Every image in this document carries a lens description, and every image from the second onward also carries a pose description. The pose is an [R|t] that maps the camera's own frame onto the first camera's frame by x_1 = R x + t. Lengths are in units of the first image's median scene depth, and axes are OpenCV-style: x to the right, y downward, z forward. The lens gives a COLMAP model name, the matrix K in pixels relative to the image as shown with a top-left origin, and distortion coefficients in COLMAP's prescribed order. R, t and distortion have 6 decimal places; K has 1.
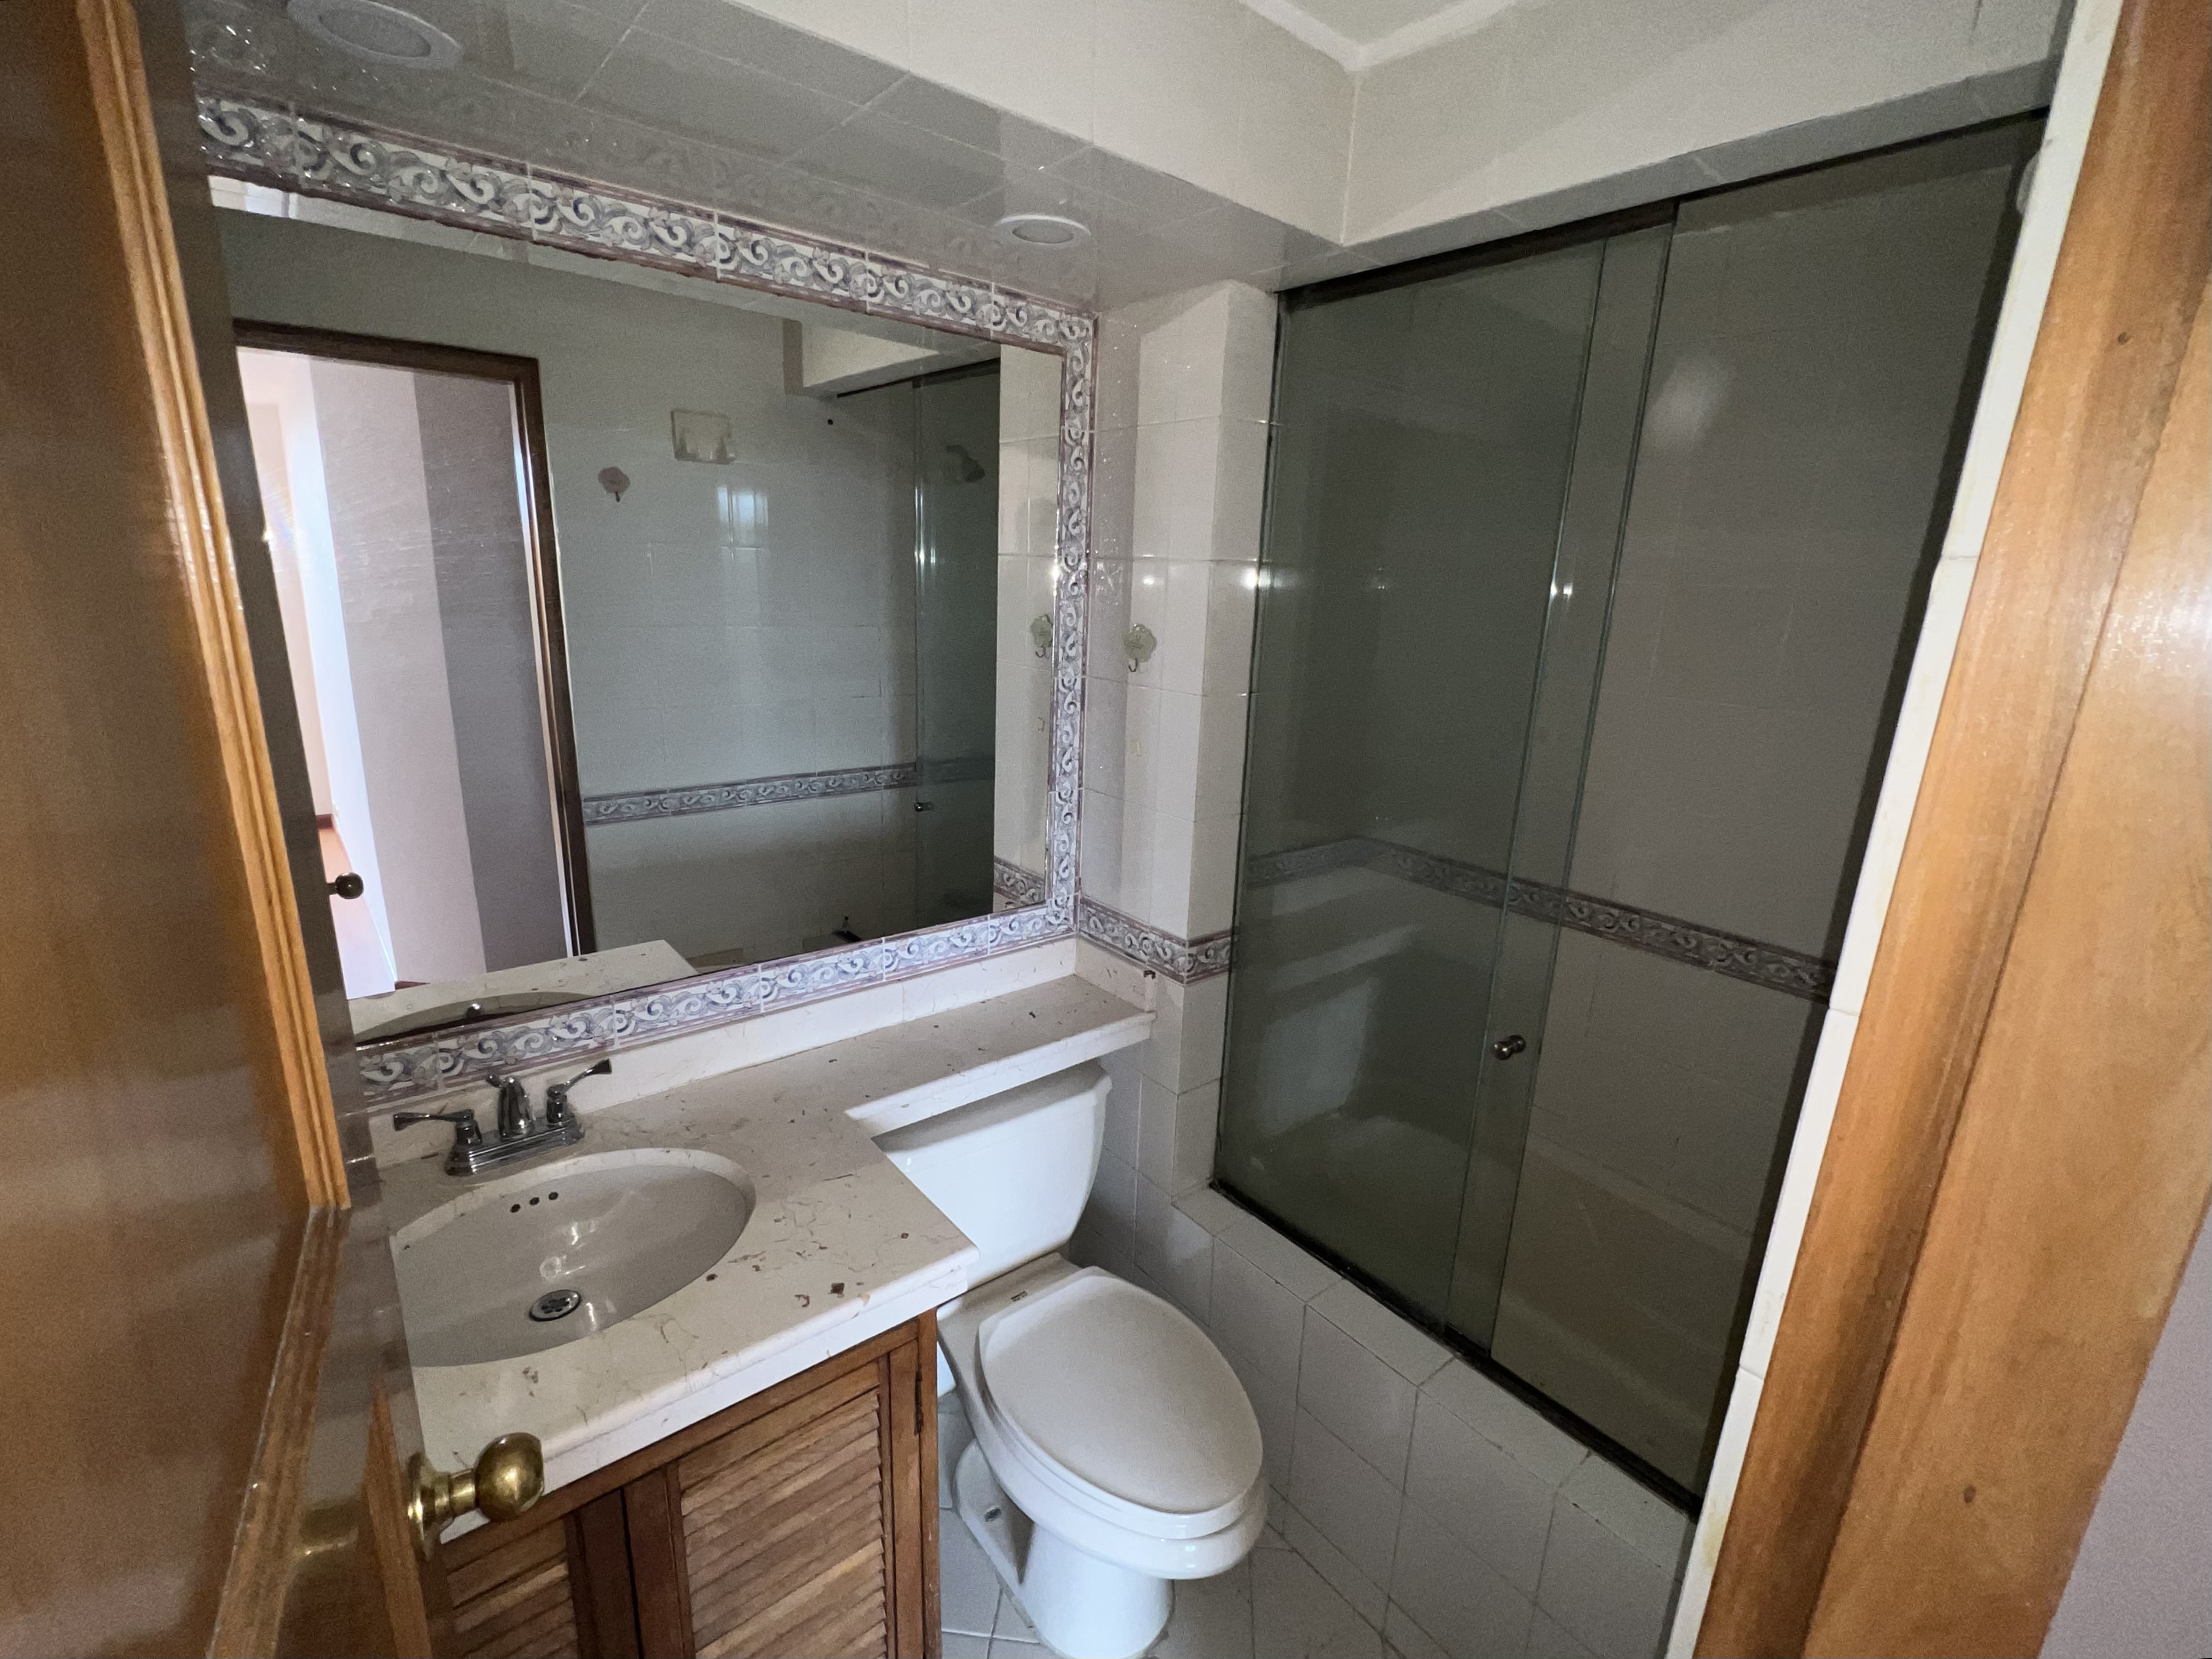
lens RADIAL K [[965.2, 0, 1106.5], [0, 965.2, 832.4], [0, 0, 1]] dist [0.001175, -0.000655]
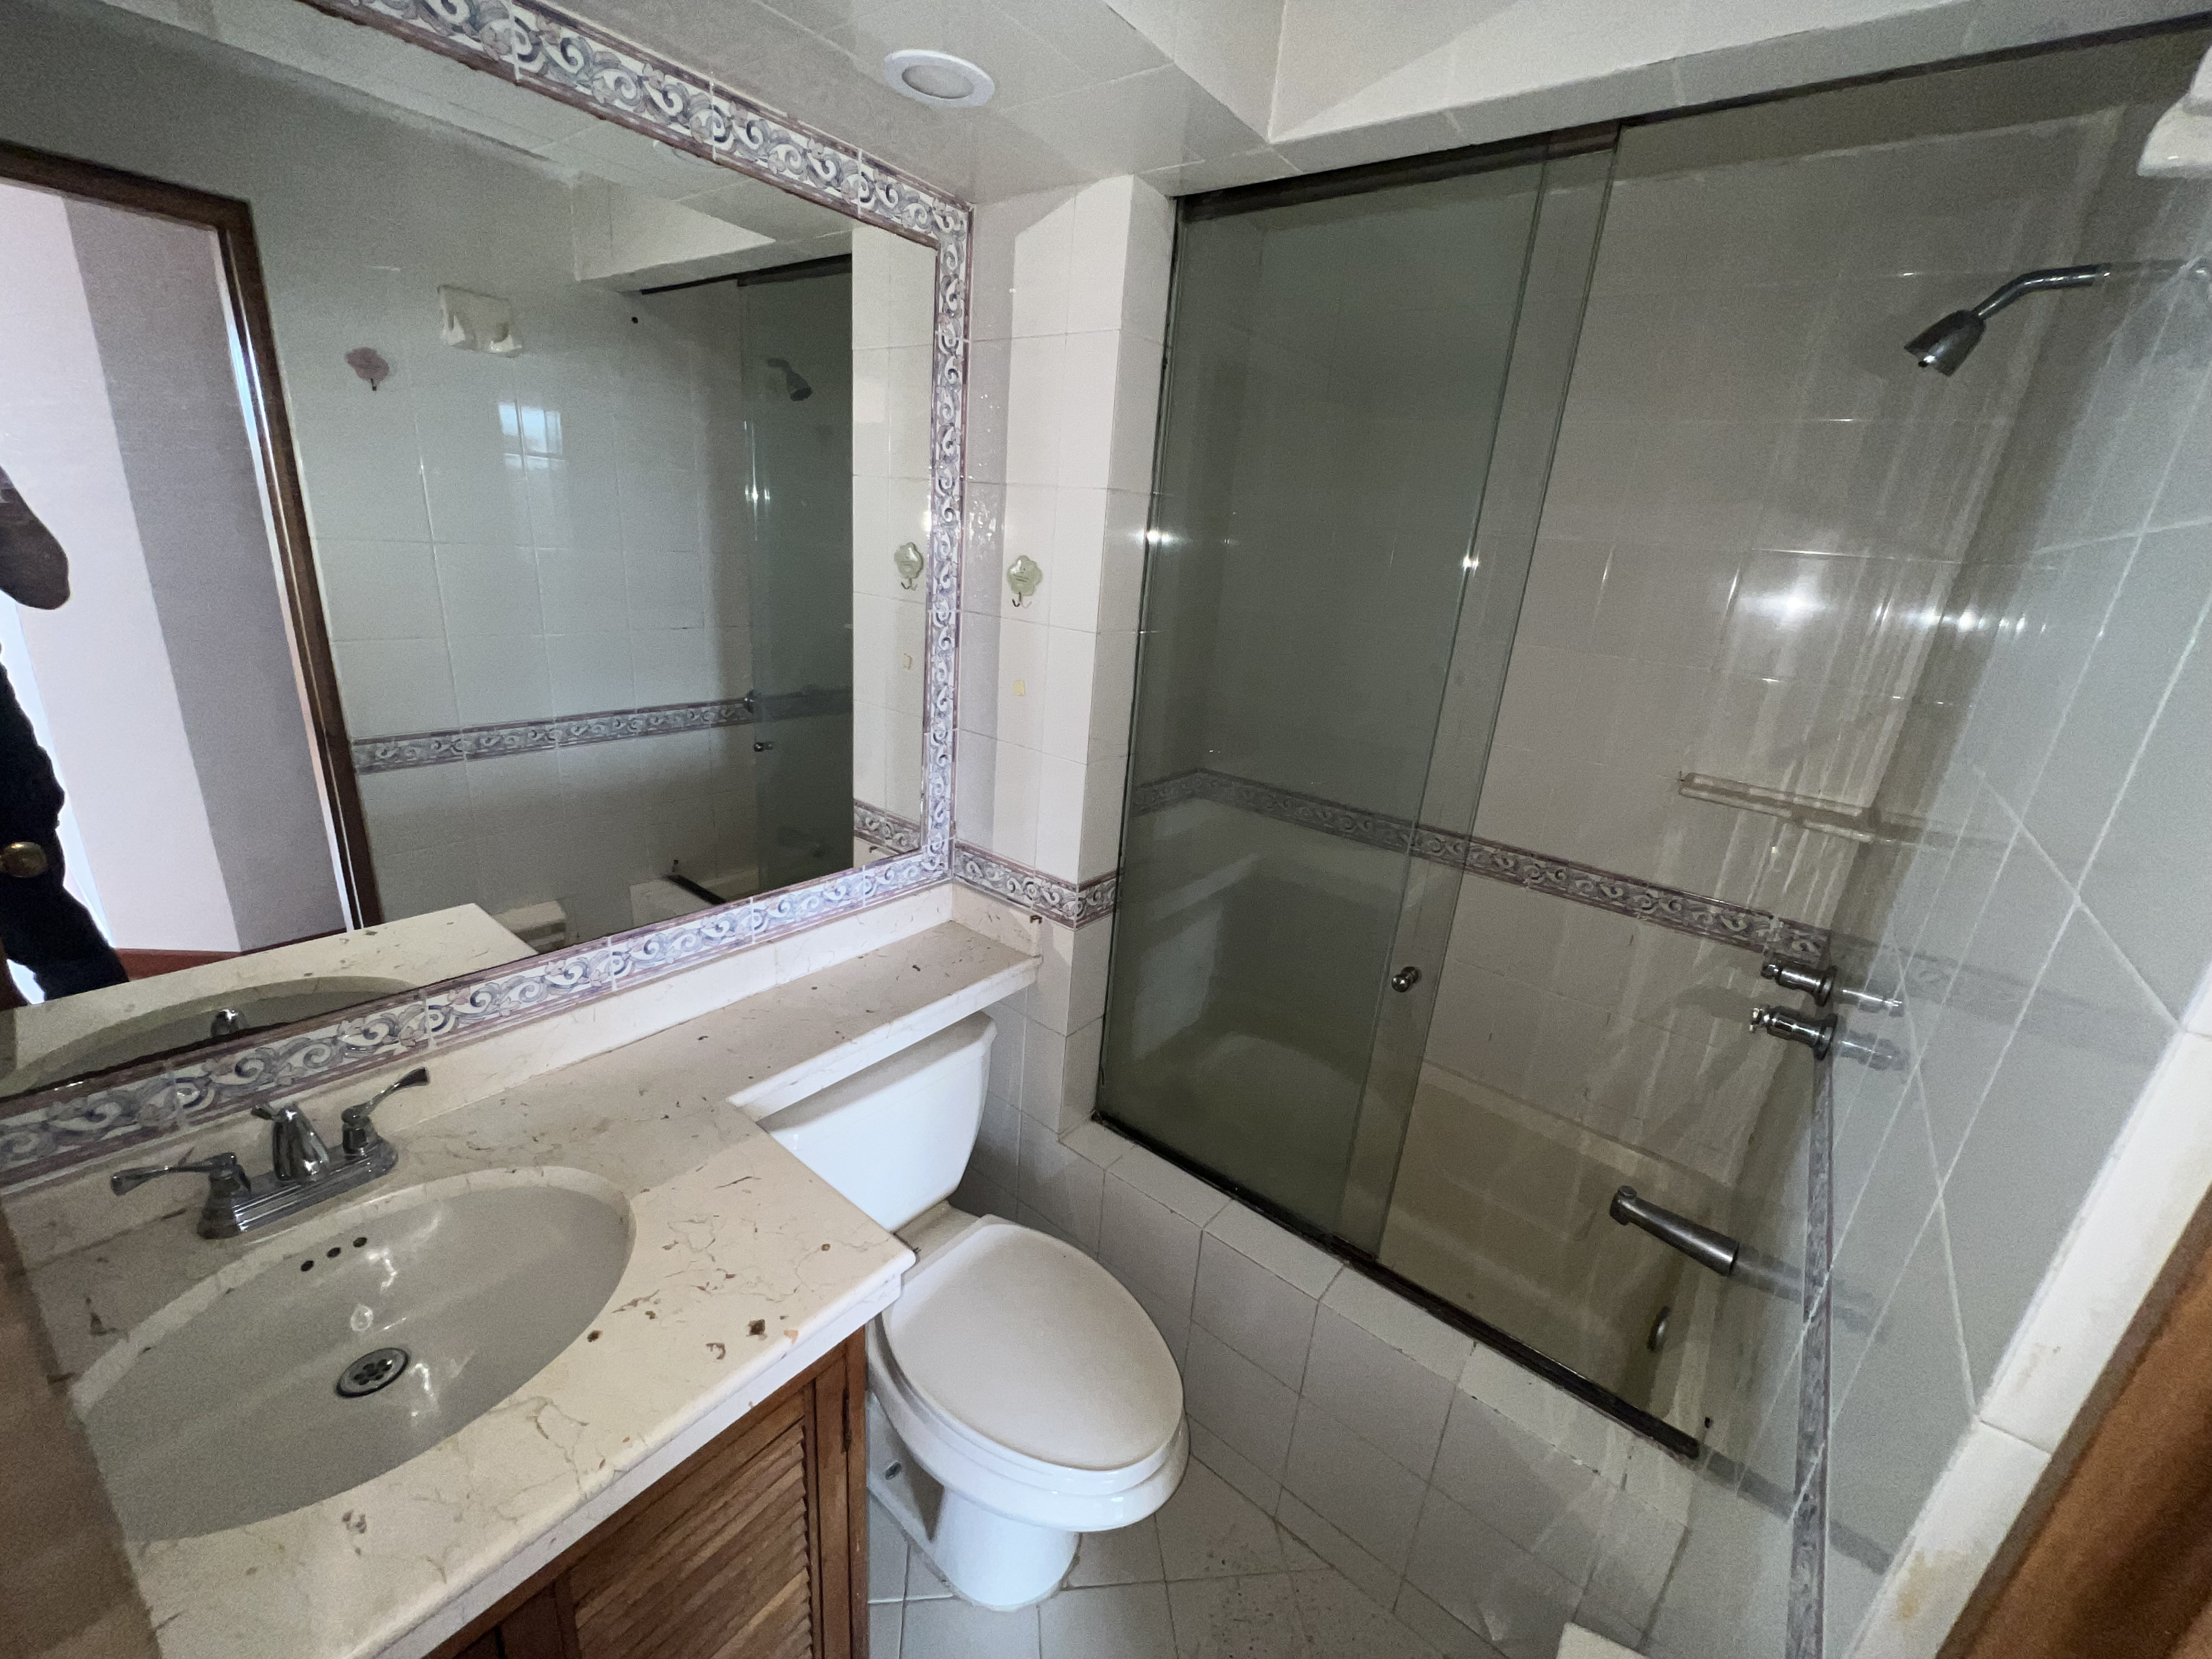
lens RADIAL K [[887.9, 0, 1108.0], [0, 887.9, 823.2], [0, 0, 1]] dist [-0.001680, 0.001218]
pose [[0.977576, -0.029133, 0.208556, -0.077362], [0.014550, 0.997362, 0.071120, -0.015378], [-0.210077, -0.066491, 0.975421, 0.121756]]
